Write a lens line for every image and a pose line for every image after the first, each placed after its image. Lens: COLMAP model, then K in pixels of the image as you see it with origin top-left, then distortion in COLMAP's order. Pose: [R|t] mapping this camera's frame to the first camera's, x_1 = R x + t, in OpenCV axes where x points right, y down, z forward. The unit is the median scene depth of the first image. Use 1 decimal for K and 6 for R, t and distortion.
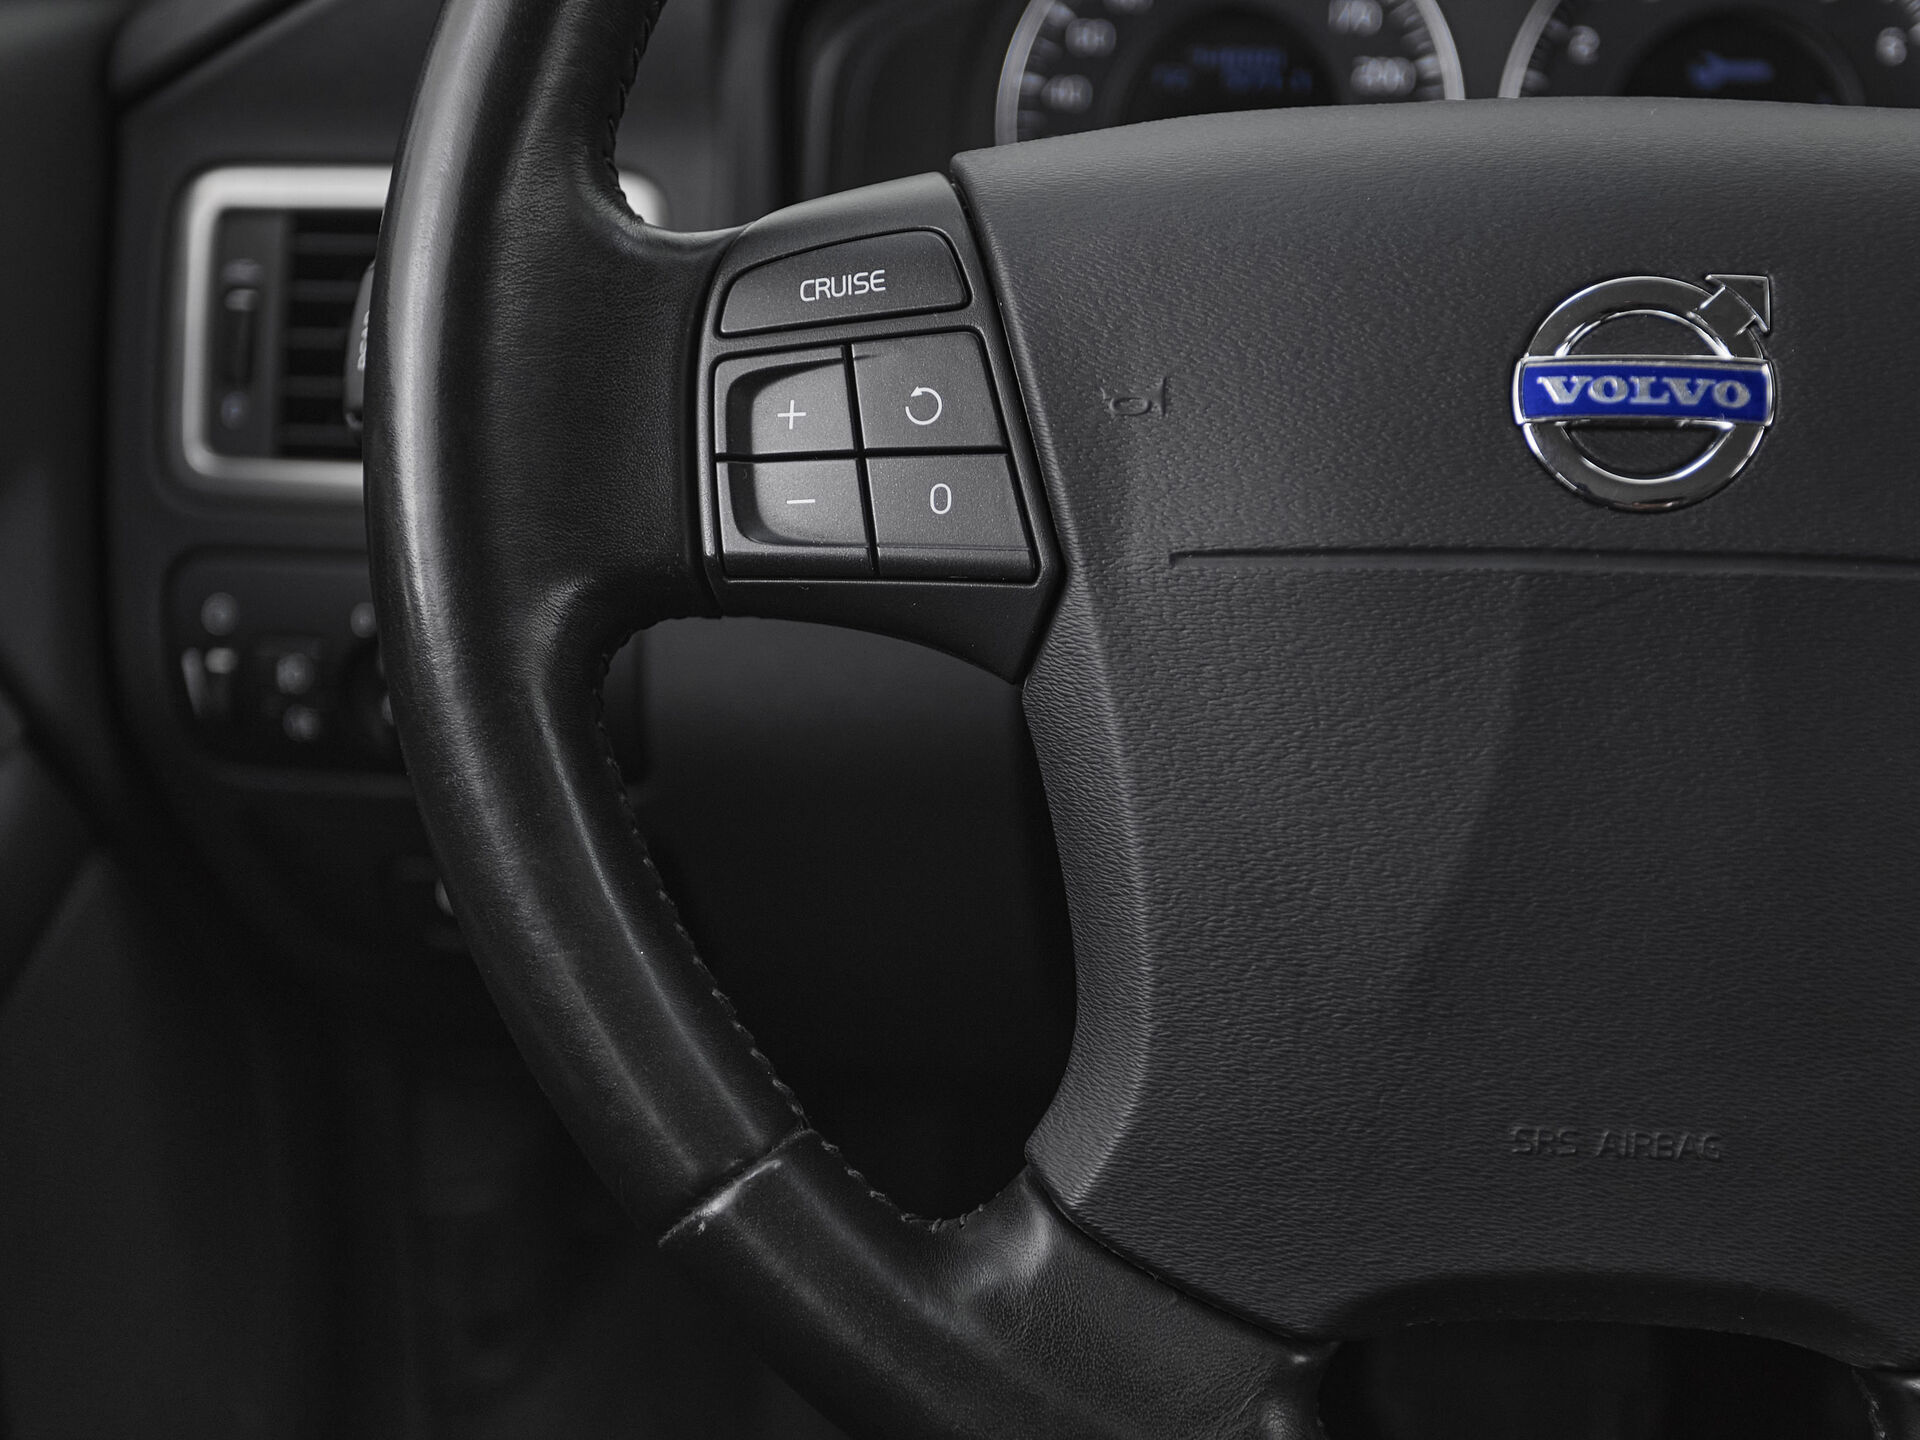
lens RADIAL K [[3037.6, 0, 961.5], [0, 3037.6, 766.2], [0, 0, 1]] dist [0.020717, 0.000000]
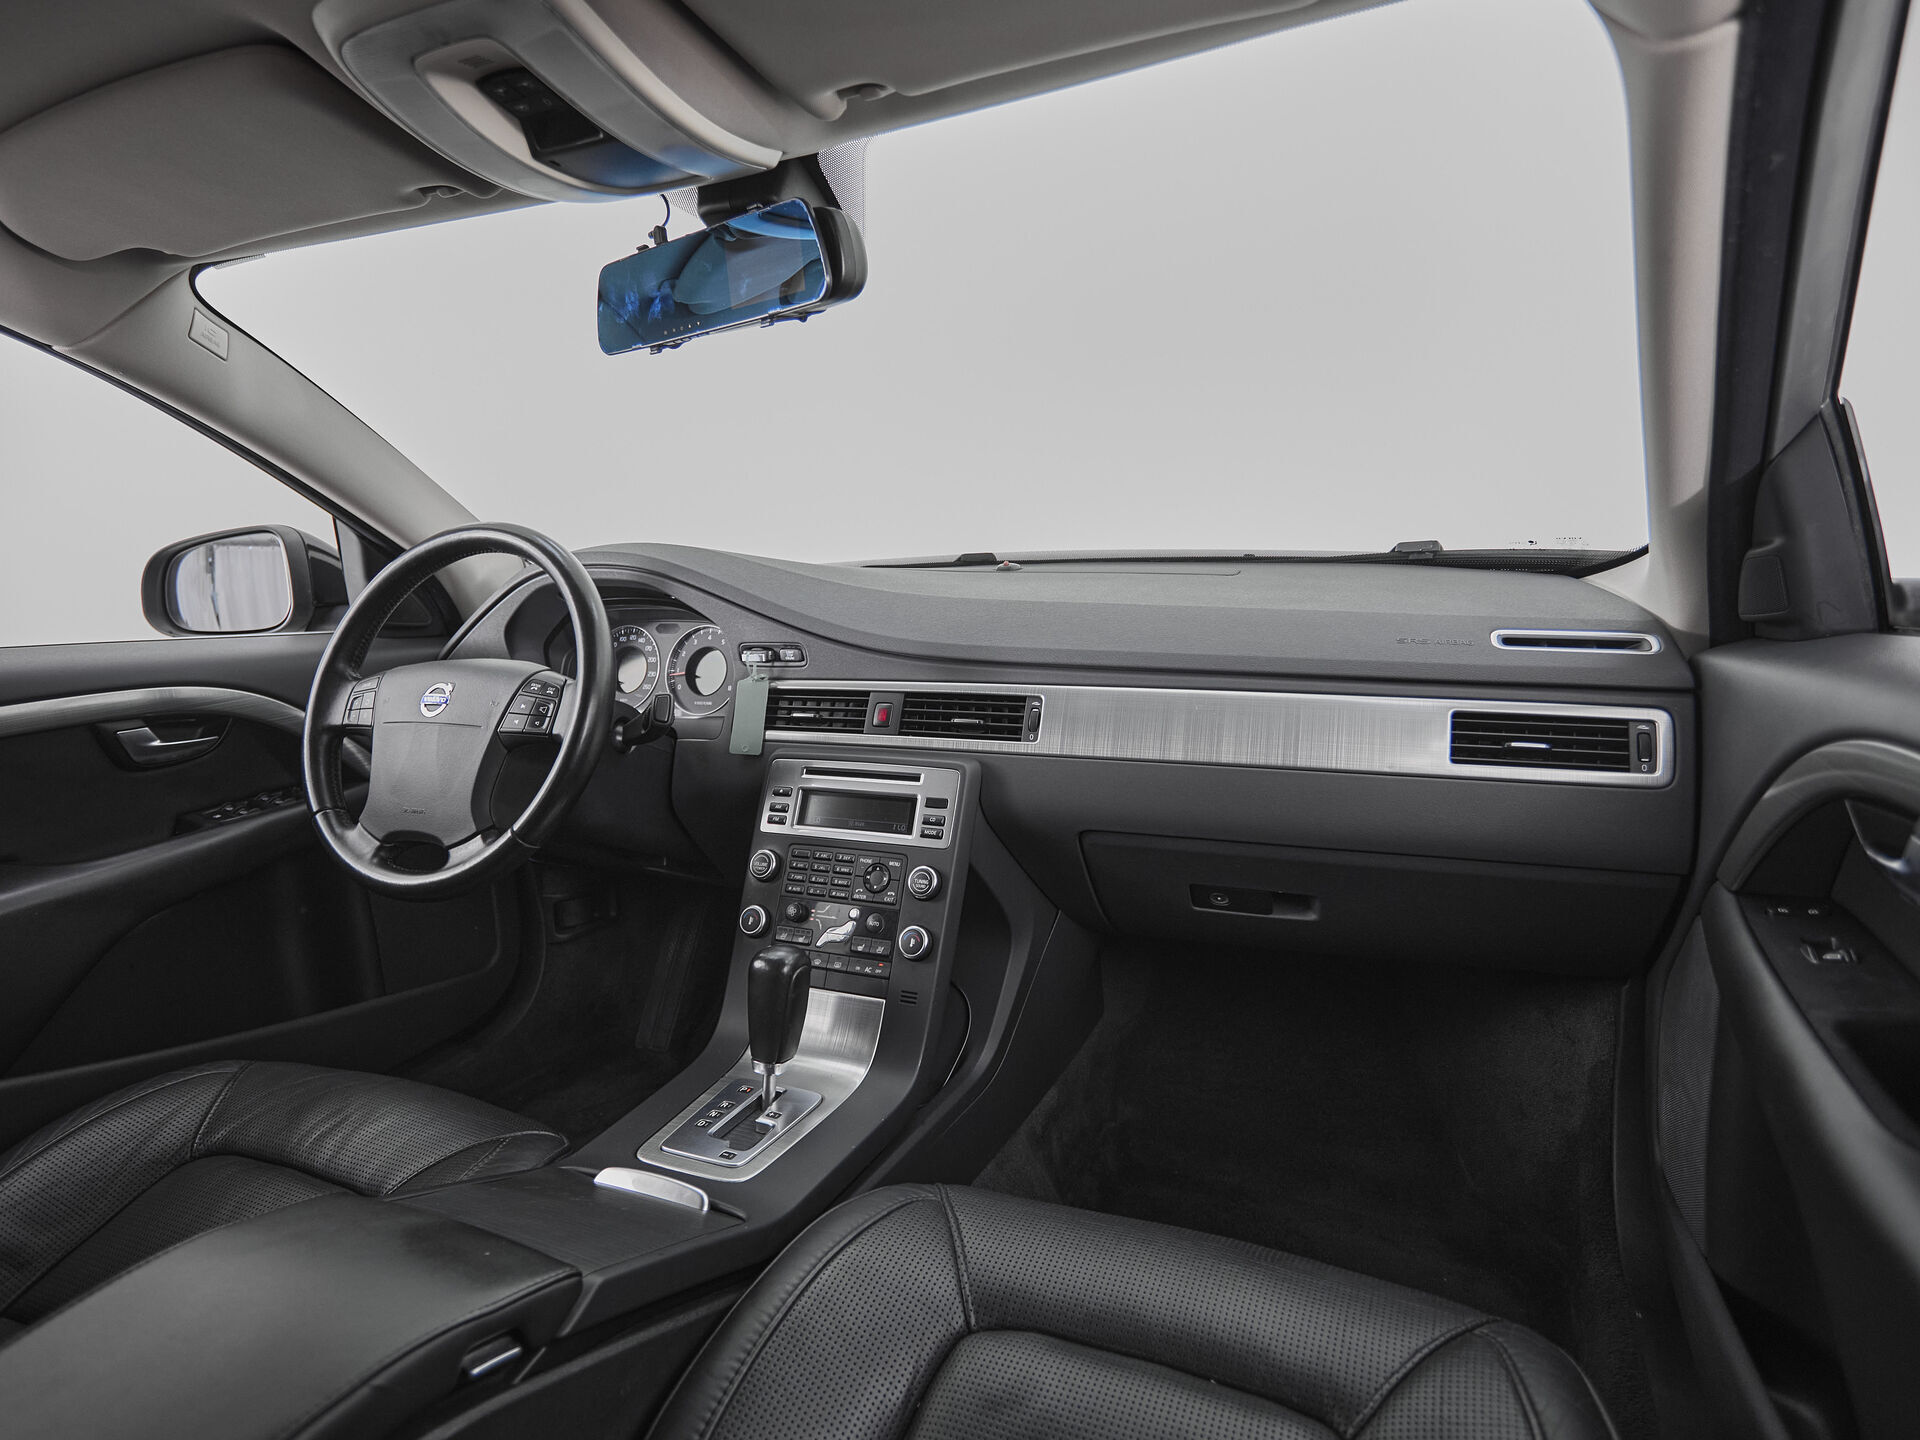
lens RADIAL K [[1037.3, 0, 966.4], [0, 1037.3, 728.4], [0, 0, 1]] dist [-0.003068, -0.004166]
pose [[0.955618, 0.020601, -0.293888, 1.930350], [-0.071587, 0.983891, -0.163808, 0.220586], [0.285779, 0.177576, 0.941699, -0.775102]]
